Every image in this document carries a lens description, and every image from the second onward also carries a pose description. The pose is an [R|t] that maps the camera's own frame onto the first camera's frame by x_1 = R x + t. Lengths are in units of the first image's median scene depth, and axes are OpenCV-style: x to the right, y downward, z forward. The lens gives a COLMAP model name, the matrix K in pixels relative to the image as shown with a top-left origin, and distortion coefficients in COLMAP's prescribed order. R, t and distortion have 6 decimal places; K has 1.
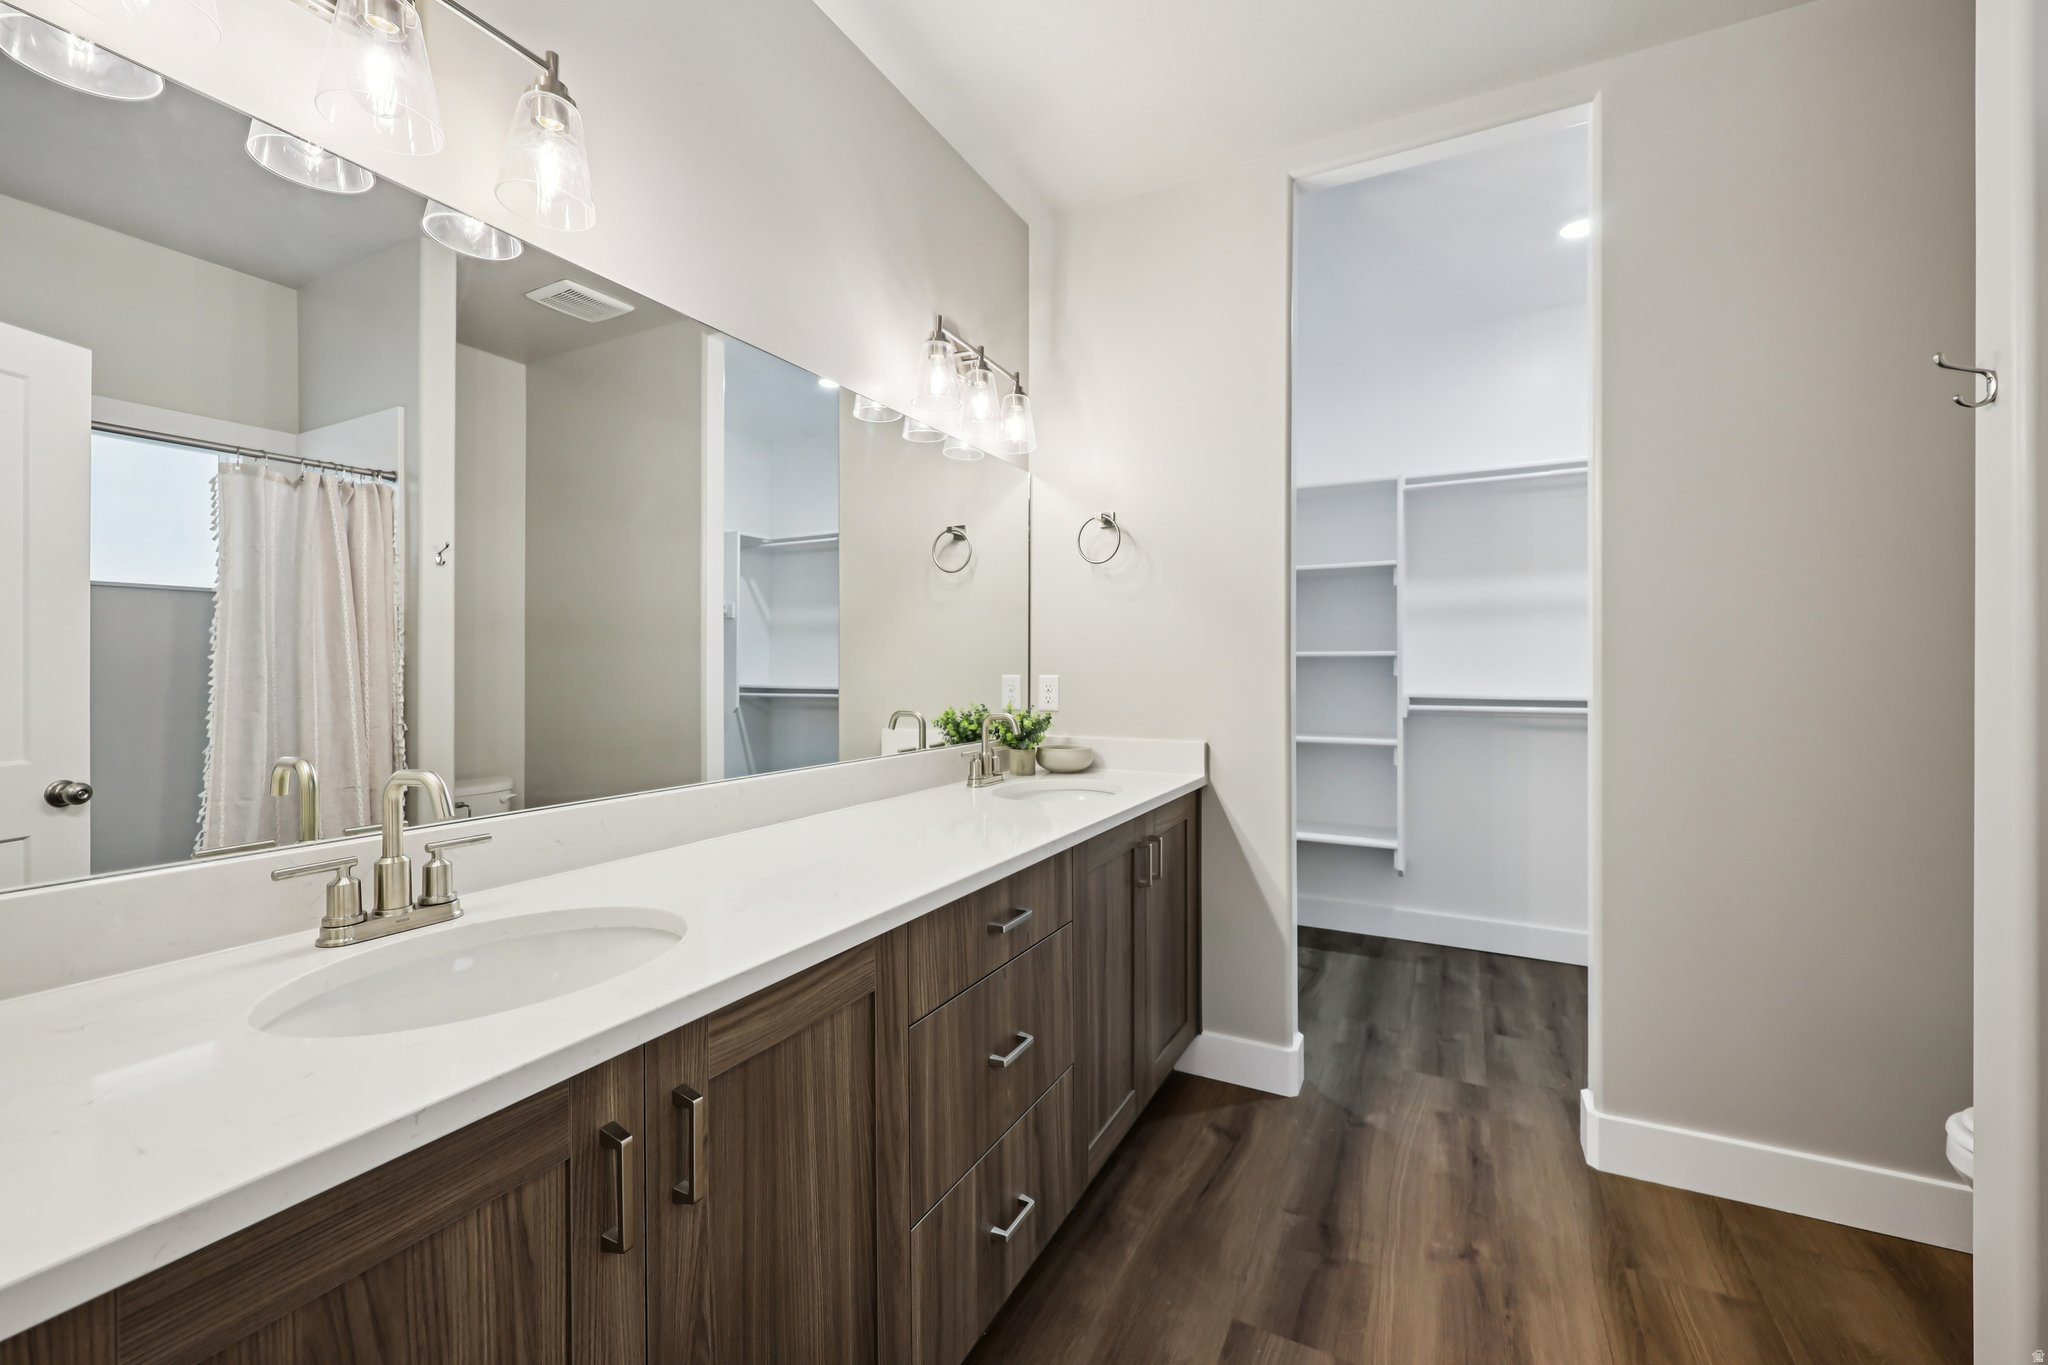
lens RADIAL K [[831.2, 0, 1017.6], [0, 831.2, 683.0], [0, 0, 1]] dist [-0.000904, -0.000420]
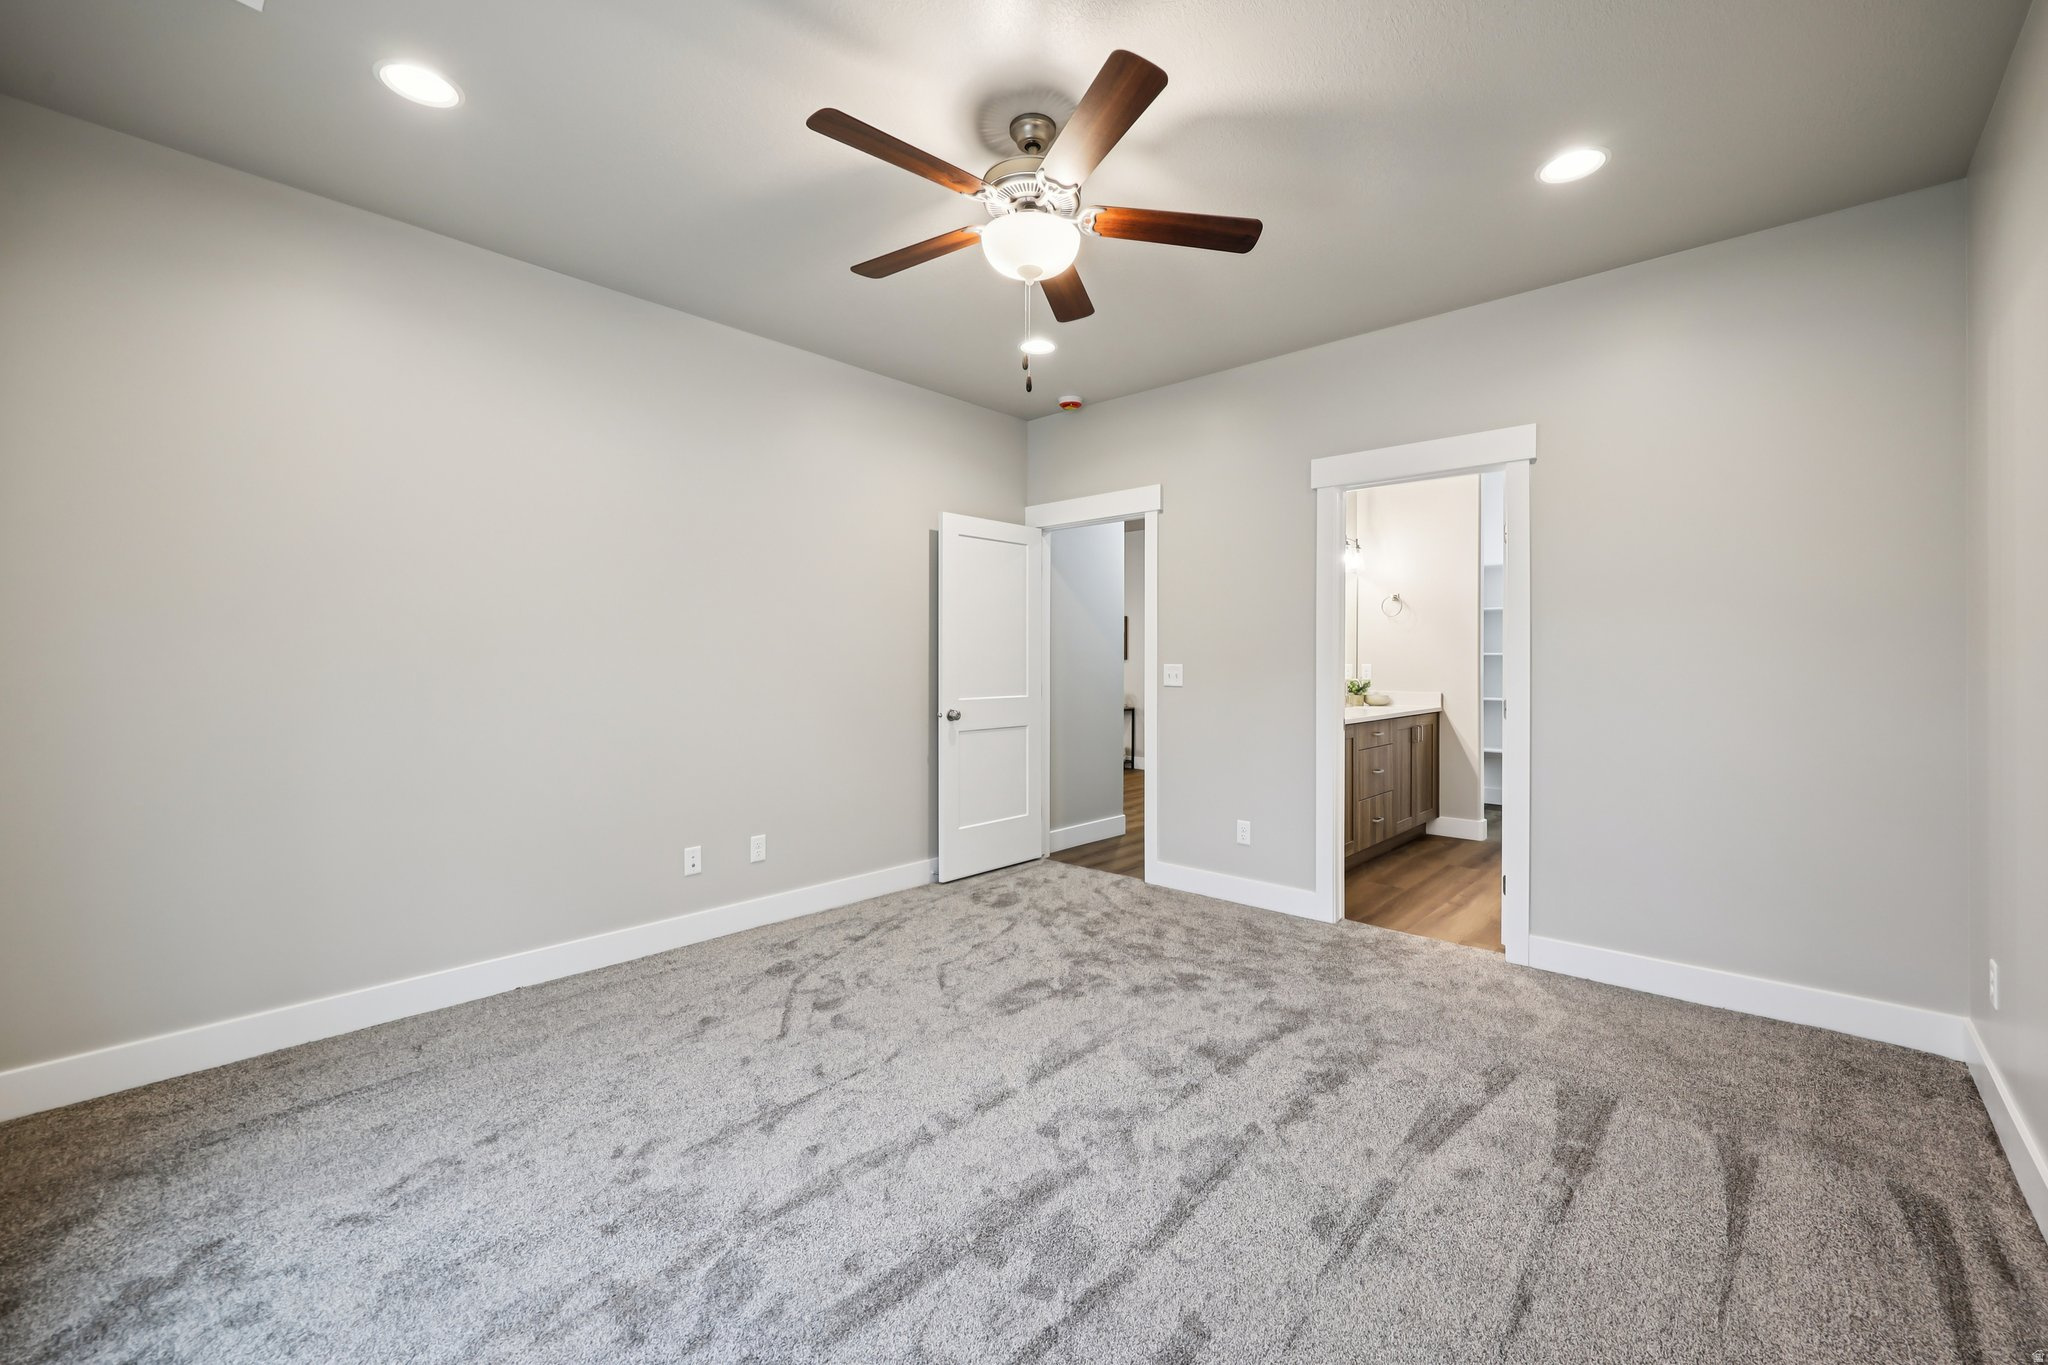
lens RADIAL K [[831.2, 0, 1028.1], [0, 831.2, 676.4], [0, 0, 1]] dist [-0.000904, -0.000420]
pose [[0.969466, 0.004515, -0.245185, -0.334736], [-0.003652, 0.999985, 0.003974, 0.019044], [0.245199, -0.002957, 0.969468, -1.579897]]
